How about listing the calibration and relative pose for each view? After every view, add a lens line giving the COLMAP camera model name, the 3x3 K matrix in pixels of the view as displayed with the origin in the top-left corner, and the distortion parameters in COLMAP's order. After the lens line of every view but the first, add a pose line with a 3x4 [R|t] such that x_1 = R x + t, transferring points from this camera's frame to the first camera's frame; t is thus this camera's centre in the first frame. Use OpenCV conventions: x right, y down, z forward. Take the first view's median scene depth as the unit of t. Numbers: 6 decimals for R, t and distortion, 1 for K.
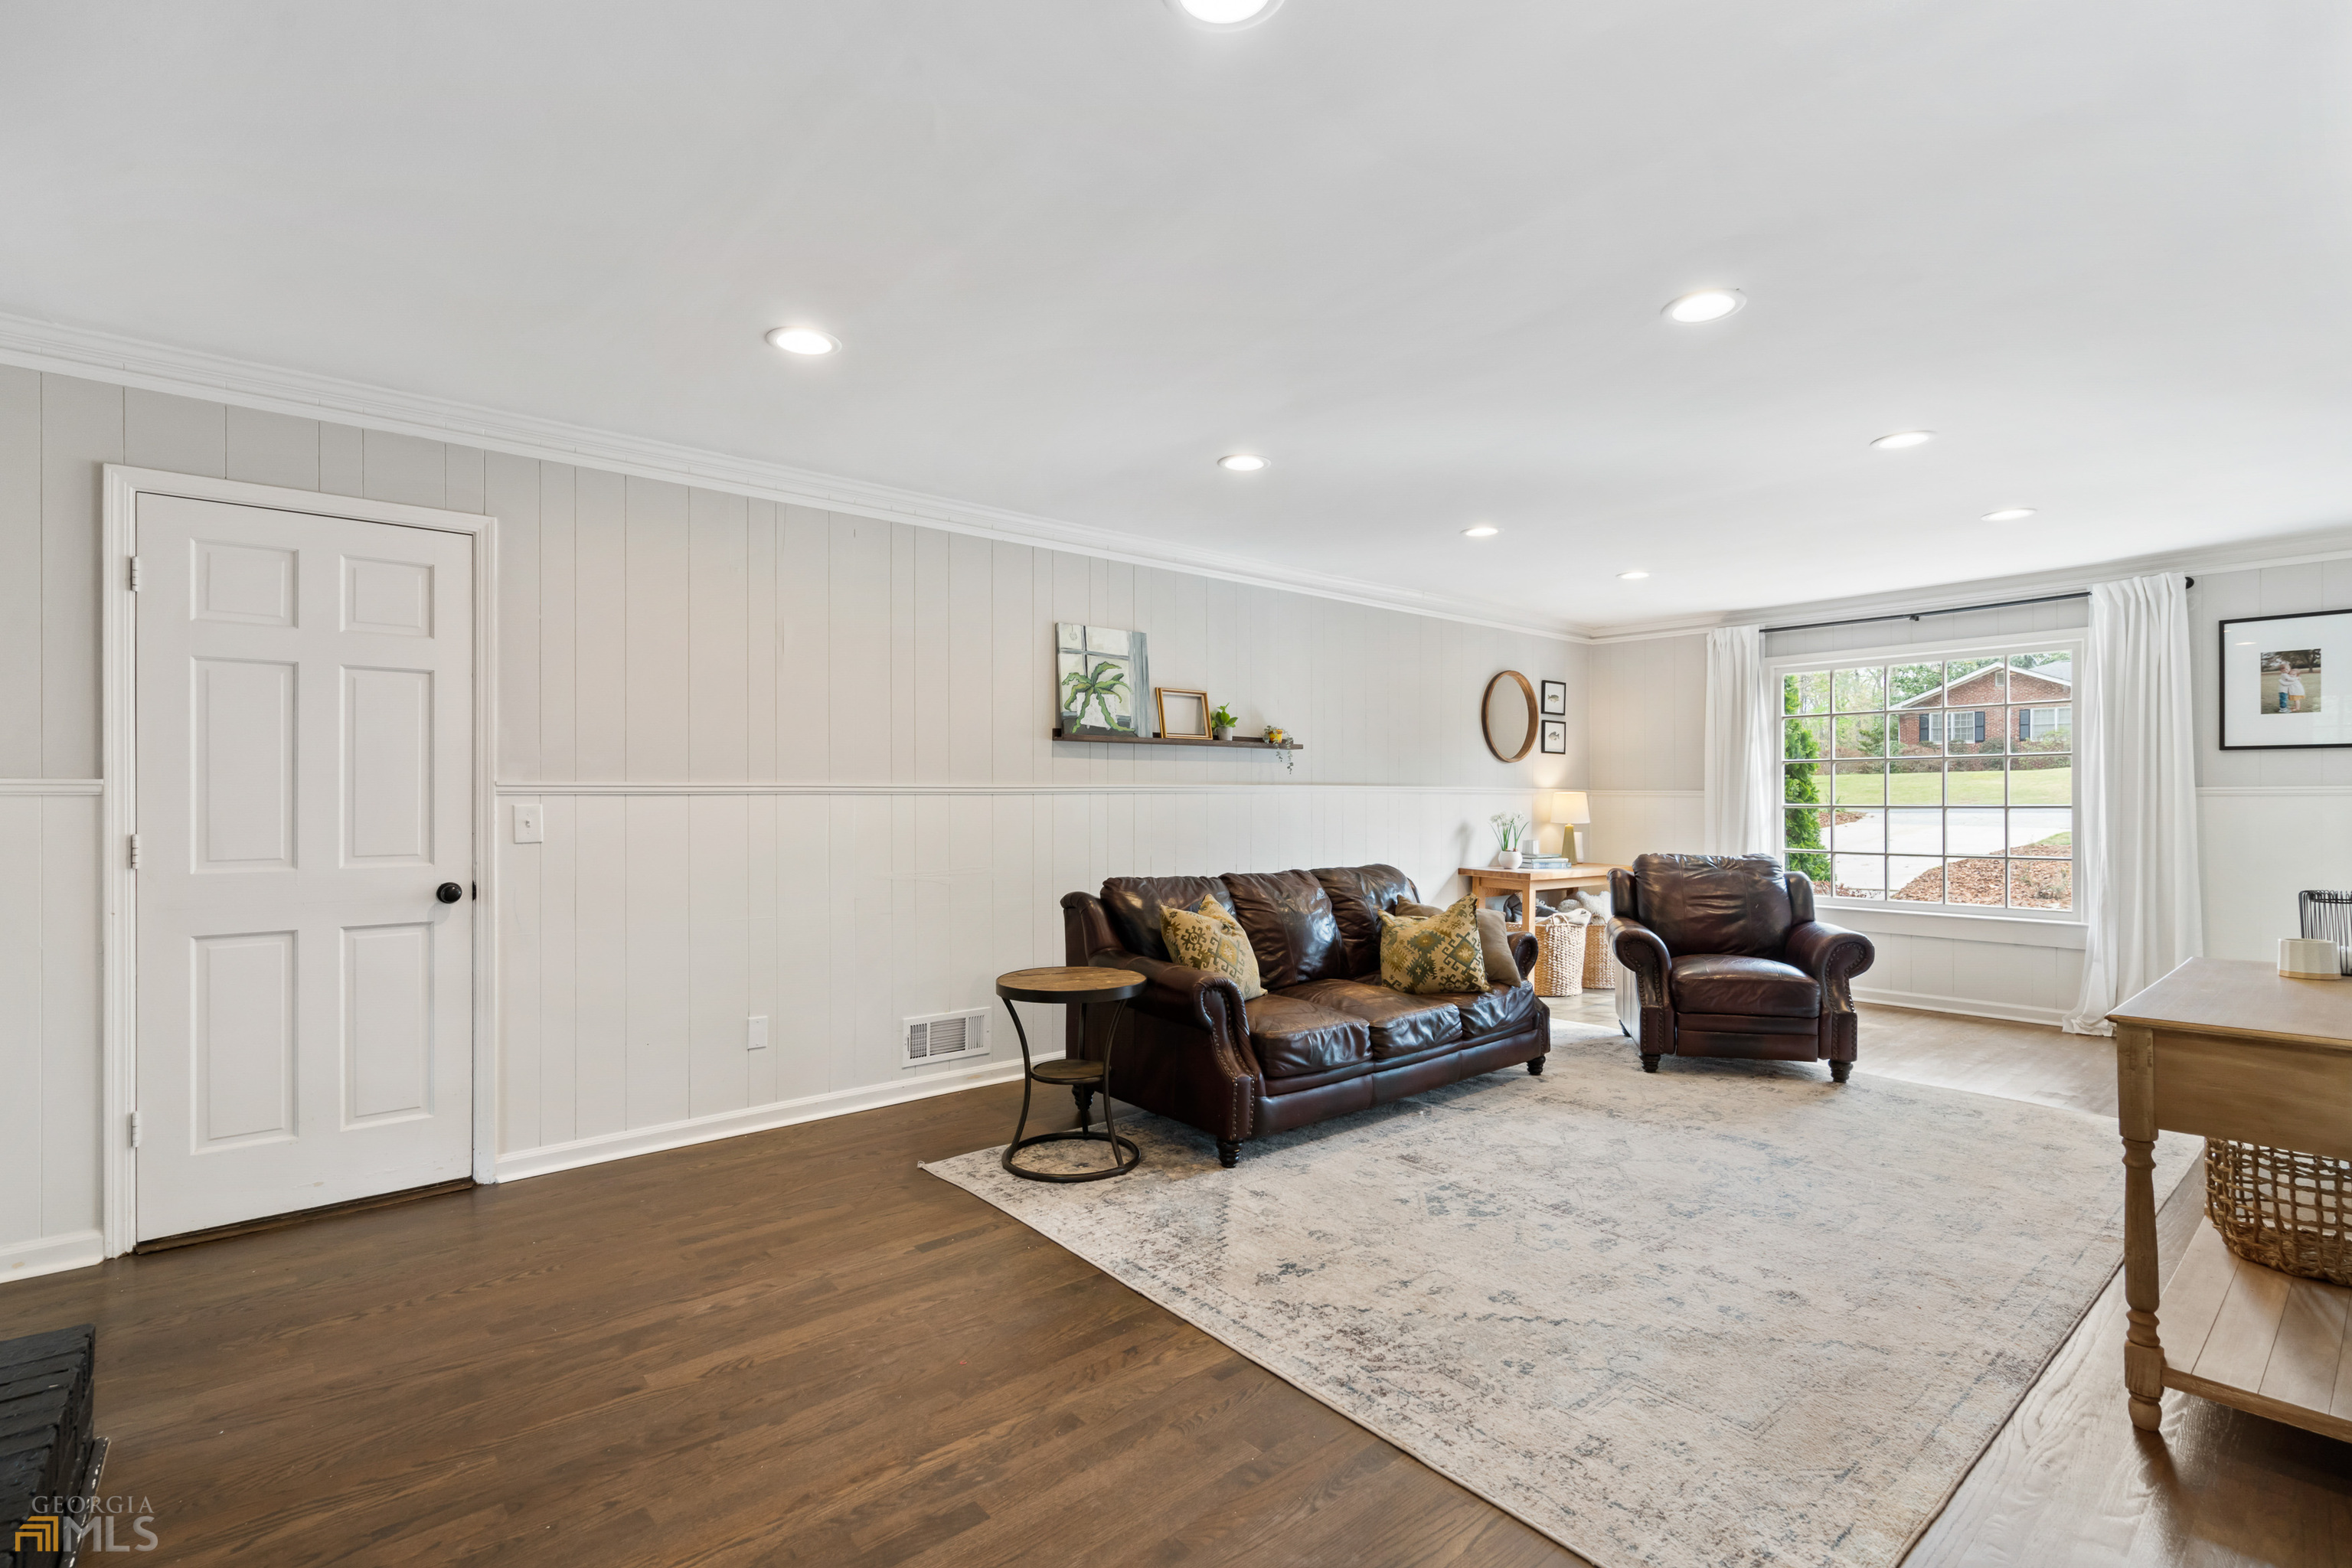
lens RADIAL K [[1083.0, 0, 1196.9], [0, 1083.0, 800.2], [0, 0, 1]] dist [-0.003099, -0.000215]
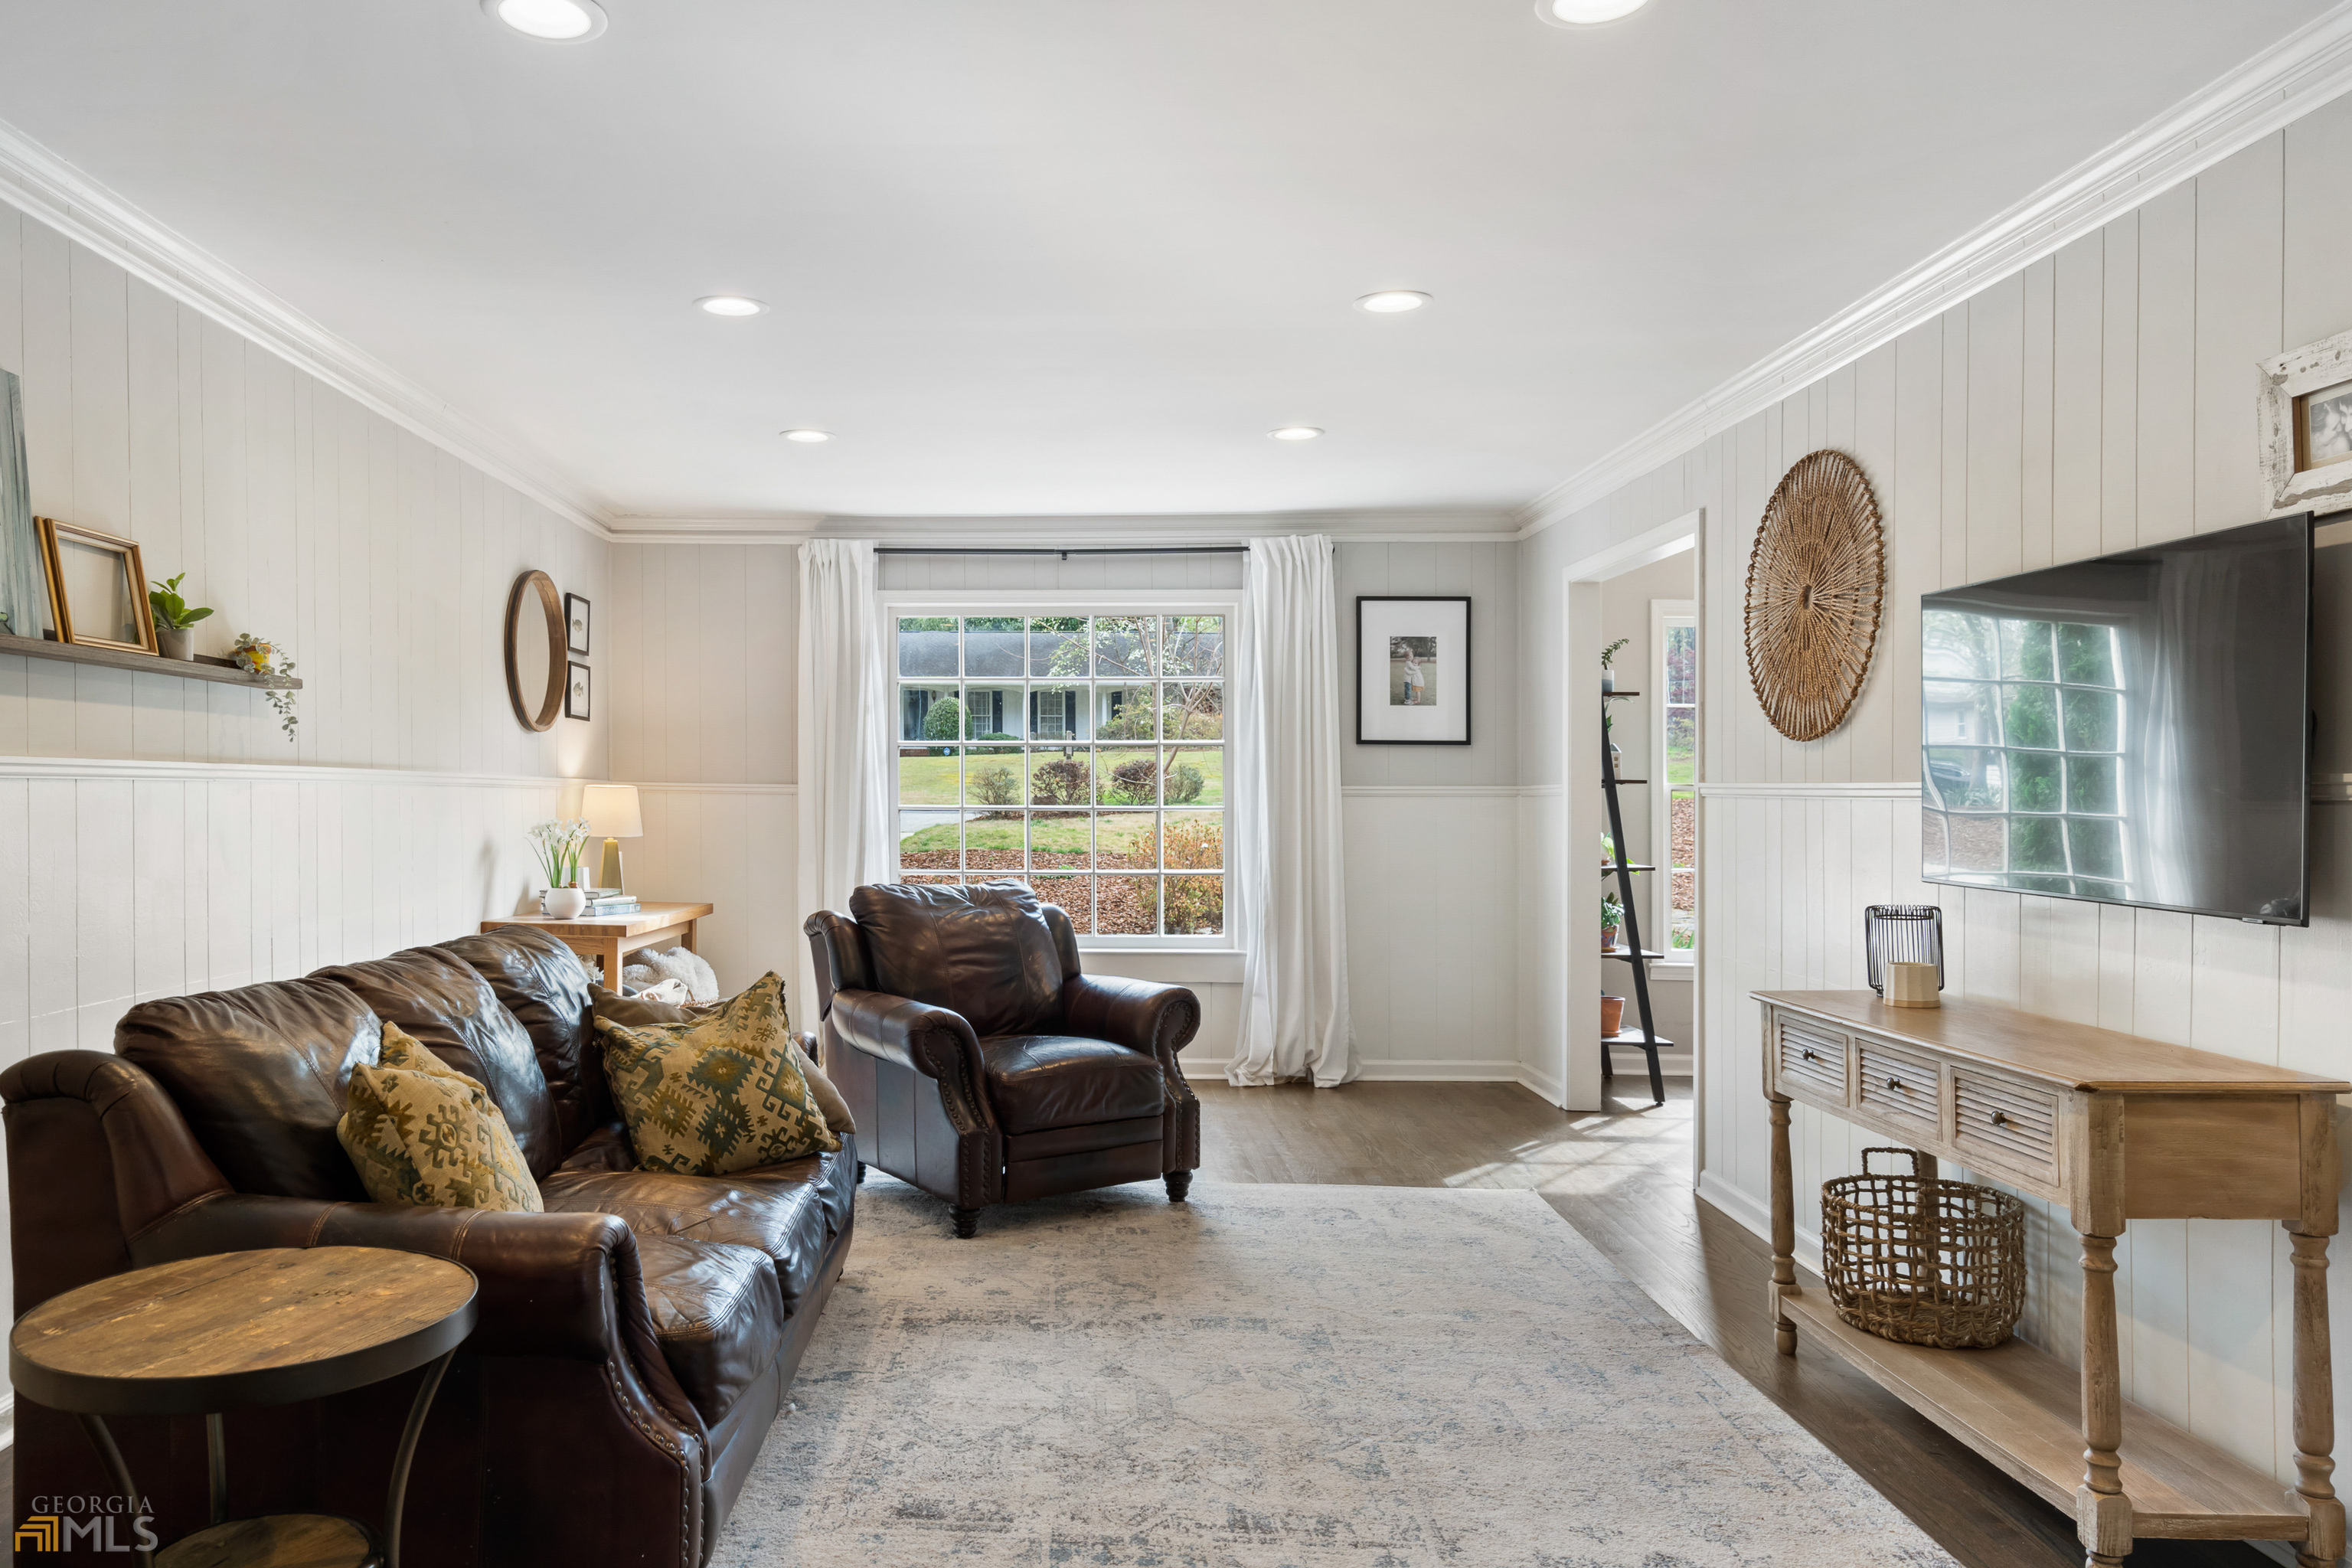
lens RADIAL K [[1633.7, 0, 998.4], [0, 1633.7, 800.5], [0, 0, 1]] dist [-0.002556, 0.006642]
pose [[0.689142, 0.001818, 0.724624, -0.277925], [-0.004685, 0.999987, 0.001947, -0.001722], [-0.724611, -0.004737, 0.689142, 0.379850]]
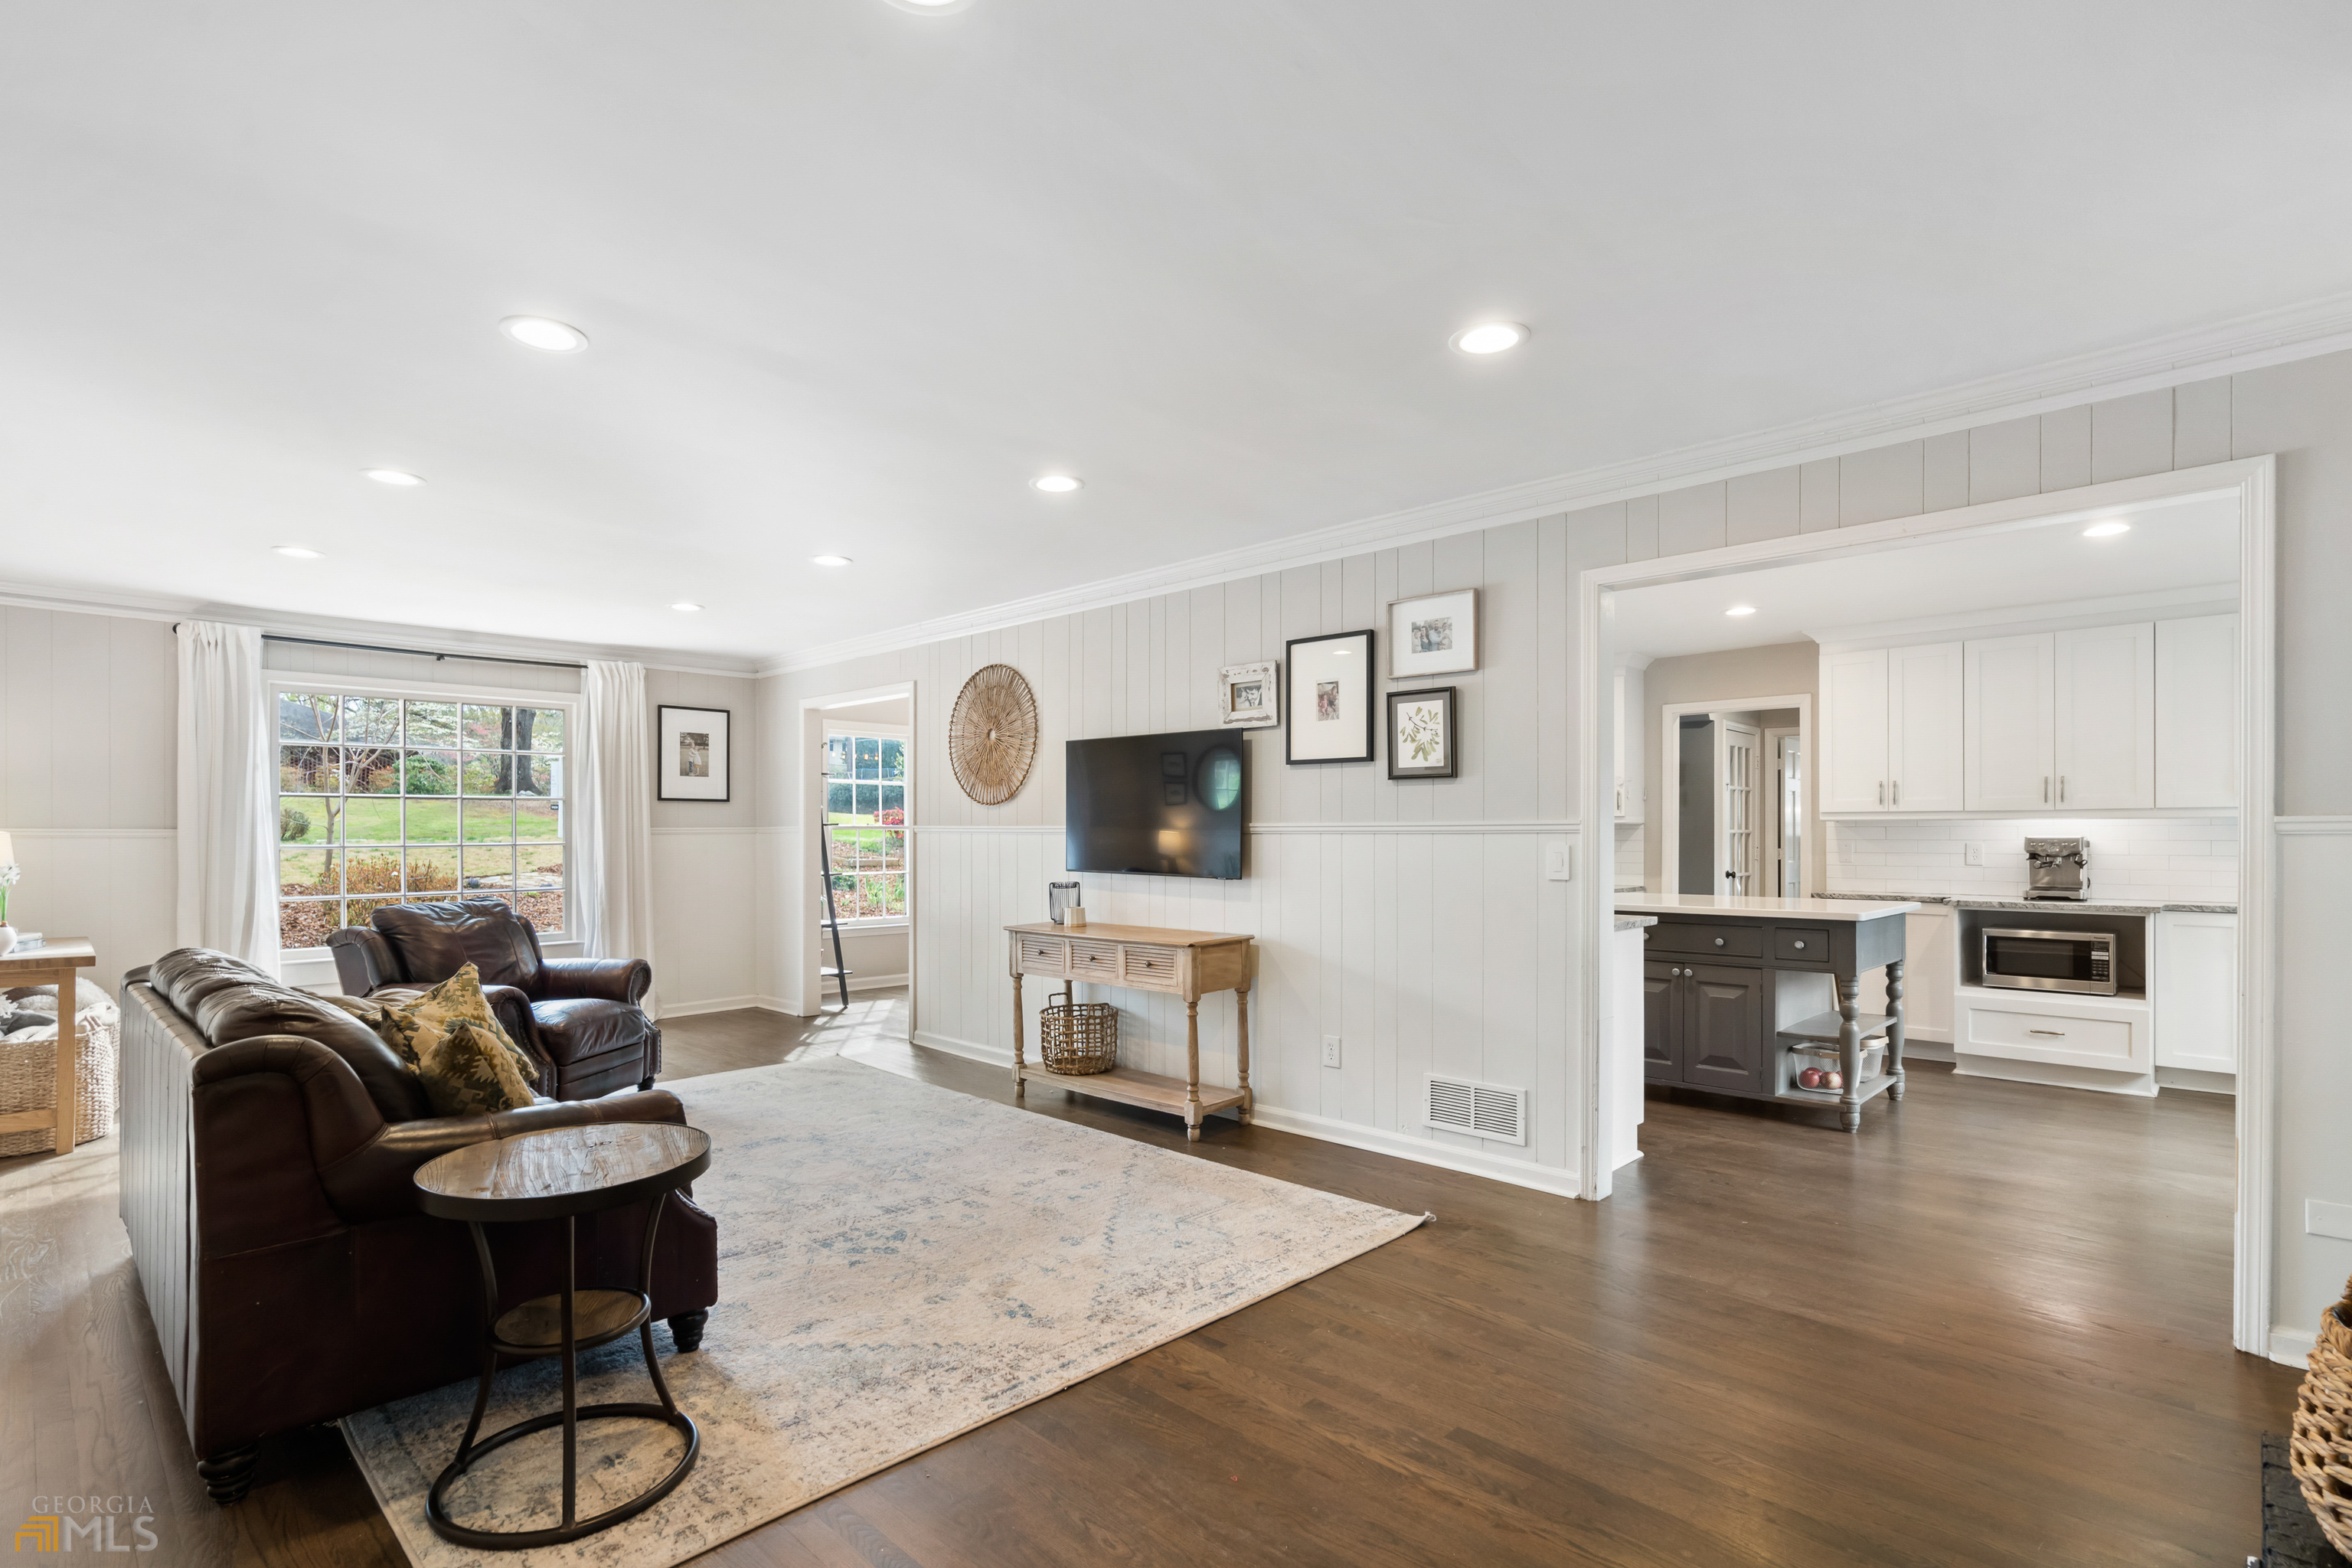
lens RADIAL K [[1083.0, 0, 1175.8], [0, 1083.0, 826.8], [0, 0, 1]] dist [-0.003099, -0.000215]
pose [[-0.082989, 0.005284, 0.996536, -0.587038], [0.004892, 0.999976, -0.004895, -0.004322], [-0.996538, 0.004468, -0.083013, 0.599878]]
